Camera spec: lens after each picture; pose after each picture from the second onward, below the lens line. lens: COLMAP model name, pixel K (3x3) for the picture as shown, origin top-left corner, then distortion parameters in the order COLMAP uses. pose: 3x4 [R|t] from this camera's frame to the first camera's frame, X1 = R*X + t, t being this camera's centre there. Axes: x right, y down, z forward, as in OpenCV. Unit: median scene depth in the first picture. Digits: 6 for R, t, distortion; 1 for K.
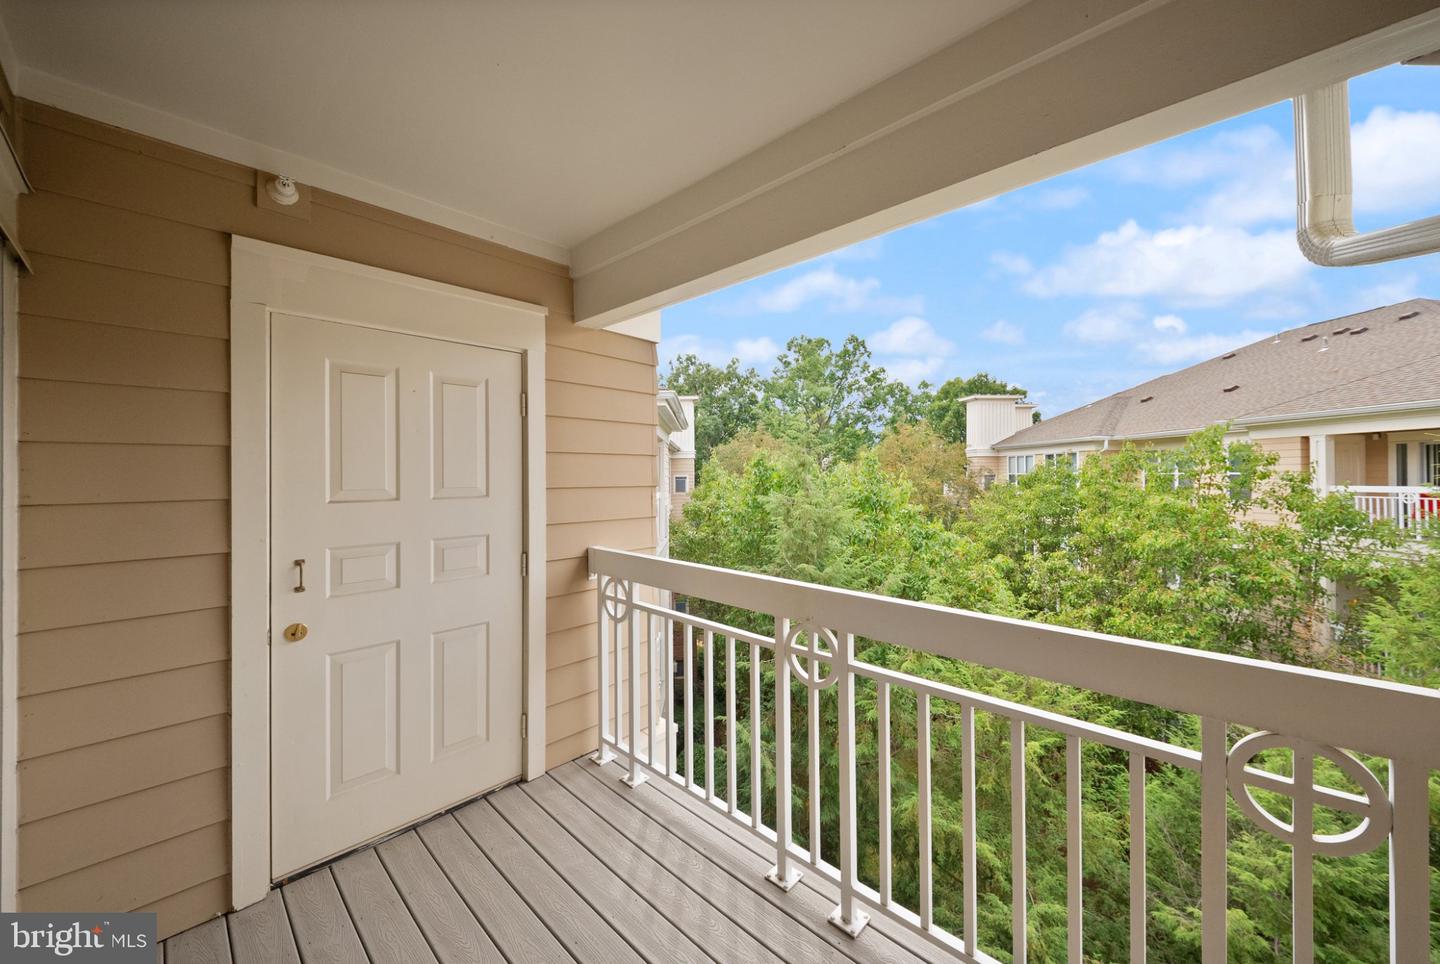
lens RADIAL K [[526.3, 0, 743.9], [0, 526.3, 470.7], [0, 0, 1]] dist [-0.000093, -0.000031]
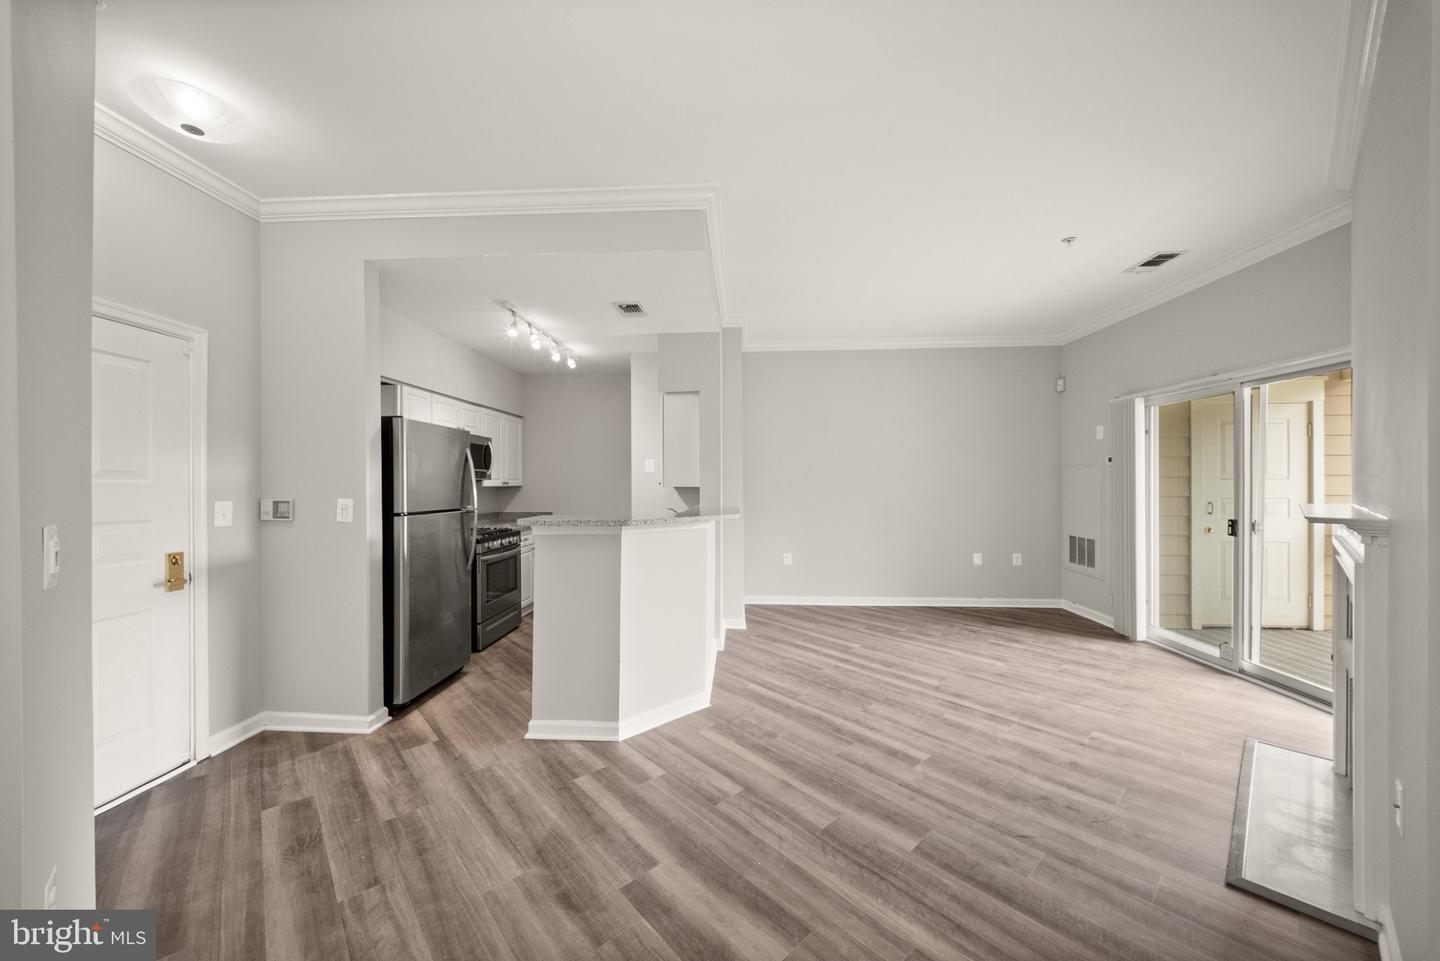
lens RADIAL K [[520.7, 0, 703.6], [0, 520.7, 480.2], [0, 0, 1]] dist [0.000796, -0.000199]
pose [[0.609023, 0.000418, -0.793152, -0.237288], [0.001943, 0.999996, 0.002018, 0.040146], [0.793150, -0.002770, 0.609020, -1.694600]]
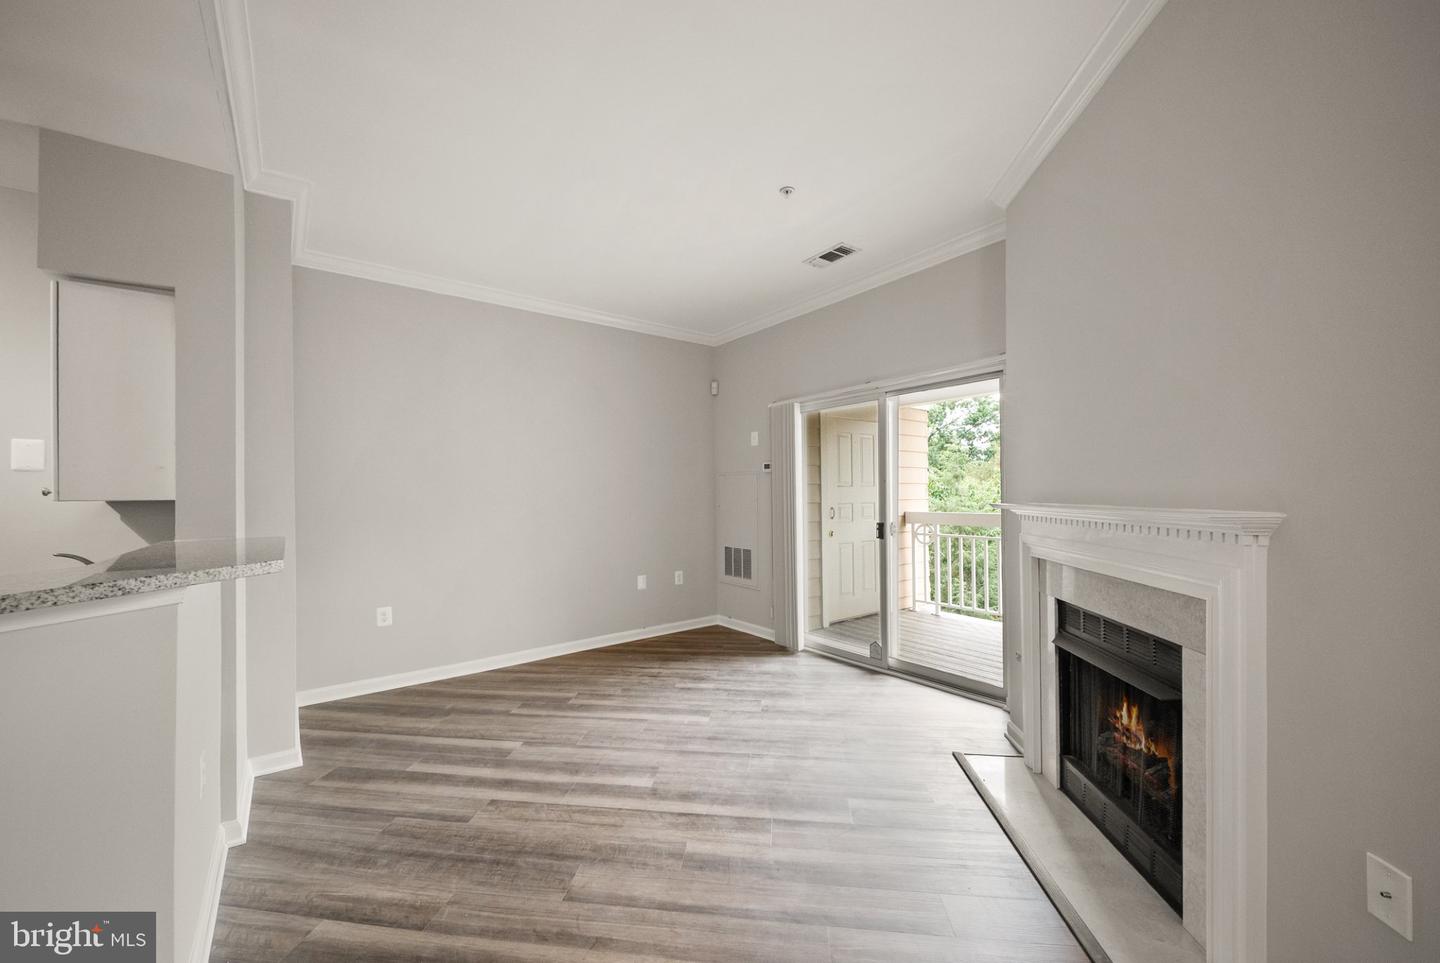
lens RADIAL K [[548.2, 0, 709.9], [0, 548.2, 492.5], [0, 0, 1]] dist [0.000859, -0.006472]
pose [[0.981106, -0.008551, -0.193284, -0.637889], [0.008743, 0.999962, 0.000137, 0.060091], [0.193275, -0.001825, 0.981143, -1.327761]]
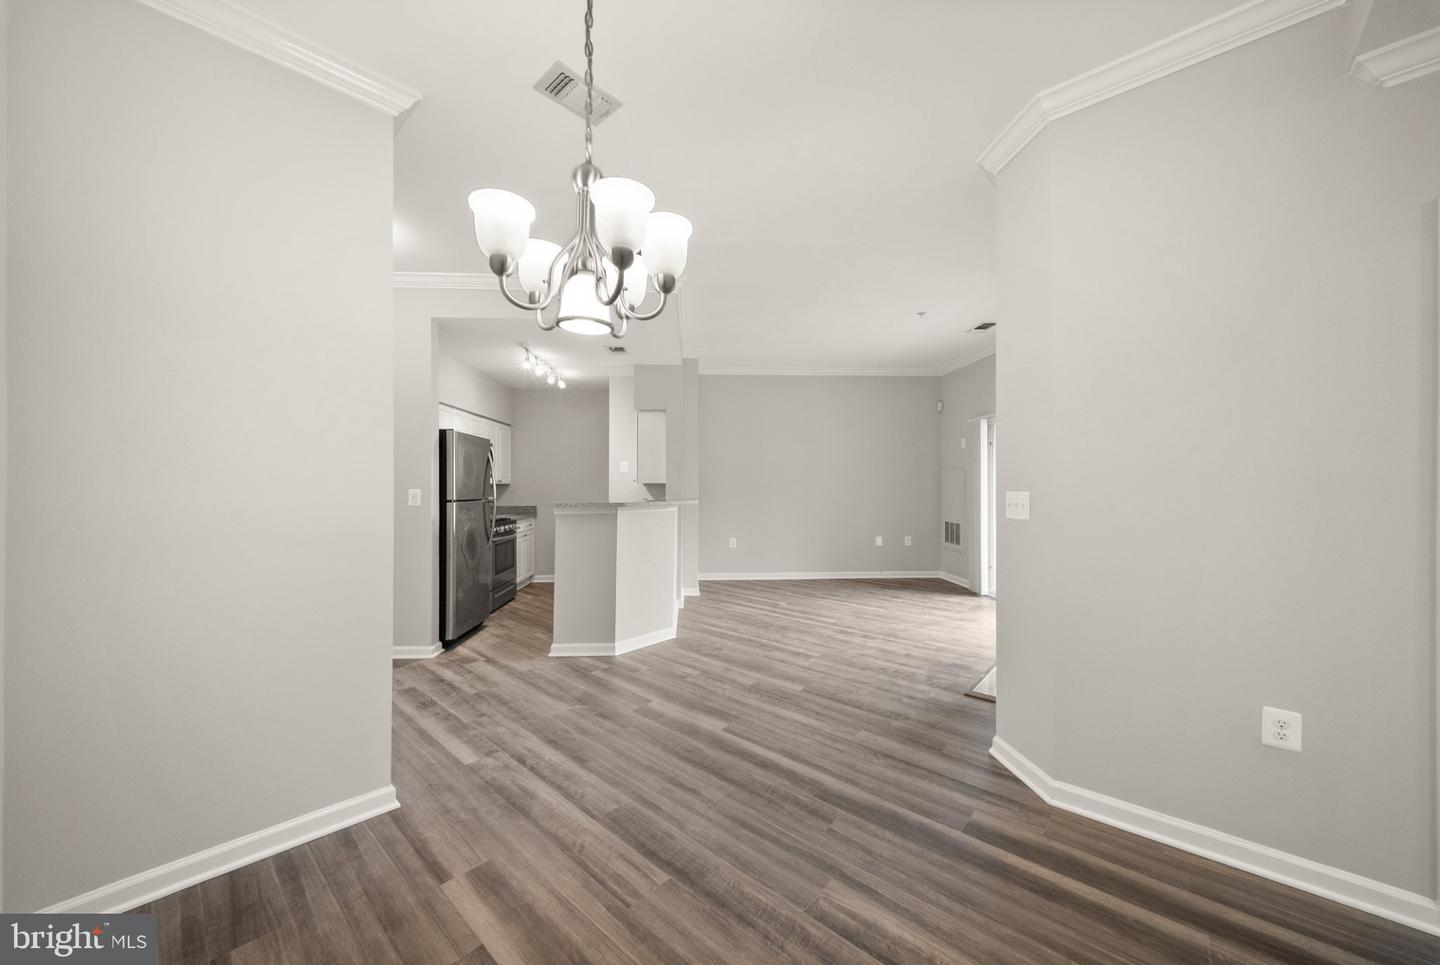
lens RADIAL K [[520.7, 0, 703.6], [0, 520.7, 482.2], [0, 0, 1]] dist [0.000796, -0.000199]
pose [[0.683298, 0.001453, -0.730138, 0.119201], [-0.000576, 0.999999, 0.001451, 0.056759], [0.730139, -0.000570, 0.683298, -2.048136]]
